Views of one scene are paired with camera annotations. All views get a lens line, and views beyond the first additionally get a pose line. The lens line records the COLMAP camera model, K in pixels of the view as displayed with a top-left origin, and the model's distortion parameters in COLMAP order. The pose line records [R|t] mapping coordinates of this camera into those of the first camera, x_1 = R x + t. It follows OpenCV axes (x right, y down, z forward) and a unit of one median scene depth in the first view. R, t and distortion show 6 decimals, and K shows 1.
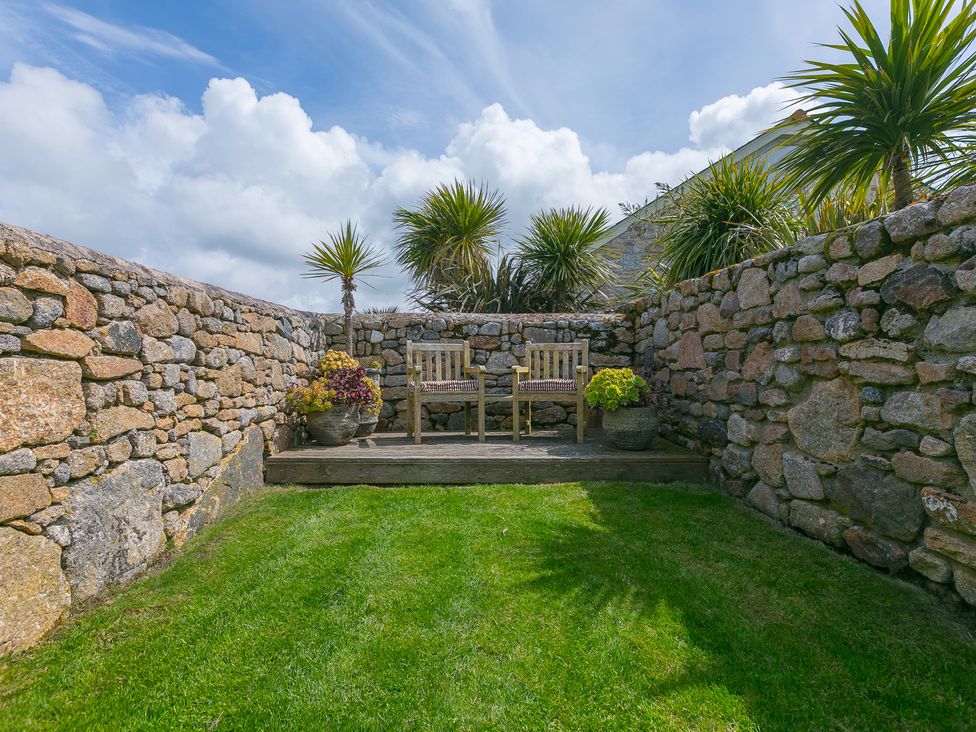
lens RADIAL K [[502.0, 0, 501.4], [0, 502.0, 366.4], [0, 0, 1]] dist [0.000295, 0.000290]
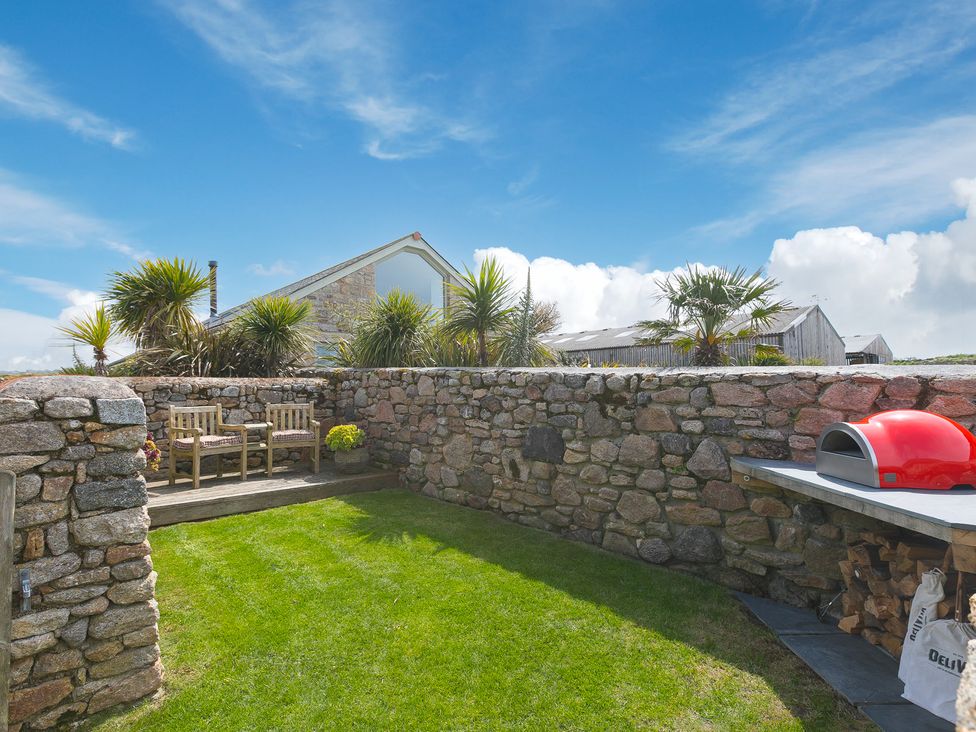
lens RADIAL K [[502.0, 0, 501.4], [0, 502.0, 366.4], [0, 0, 1]] dist [0.000295, 0.000290]
pose [[0.723537, 0.029365, 0.689661, -0.467313], [-0.010371, 0.999444, -0.031674, -0.120962], [-0.690208, 0.015765, 0.723440, -0.464861]]
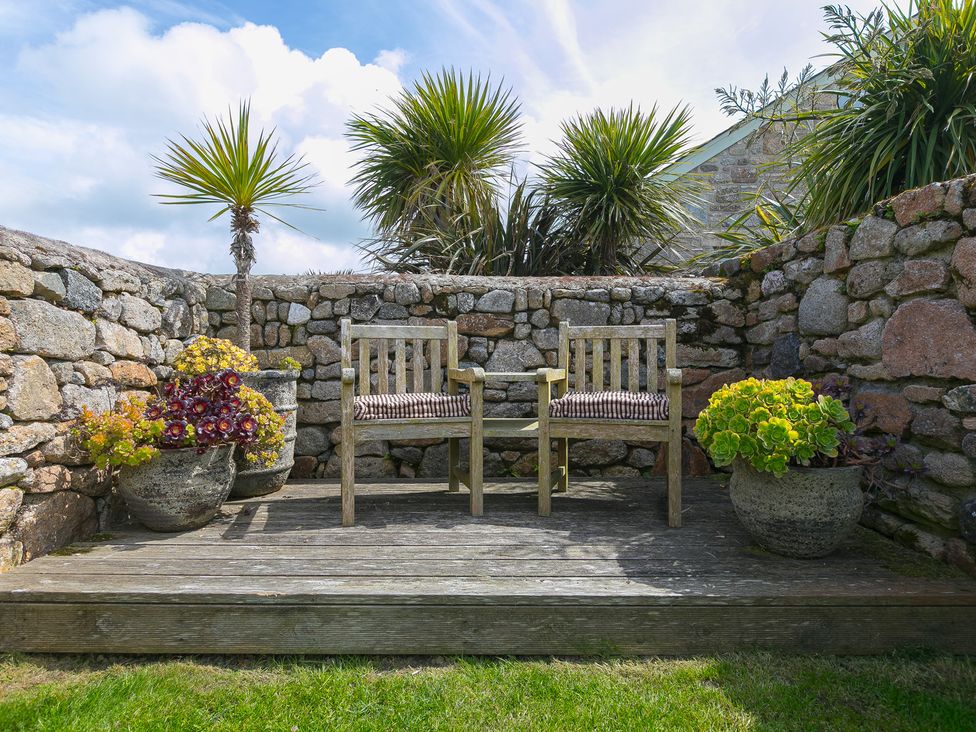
lens RADIAL K [[533.6, 0, 488.0], [0, 533.6, 366.0], [0, 0, 1]] dist [-0.003201, -0.000135]
pose [[0.999170, 0.005875, -0.040315, -0.006577], [-0.005224, 0.999855, 0.016225, -0.011571], [0.040405, -0.016001, 0.999055, 0.438611]]
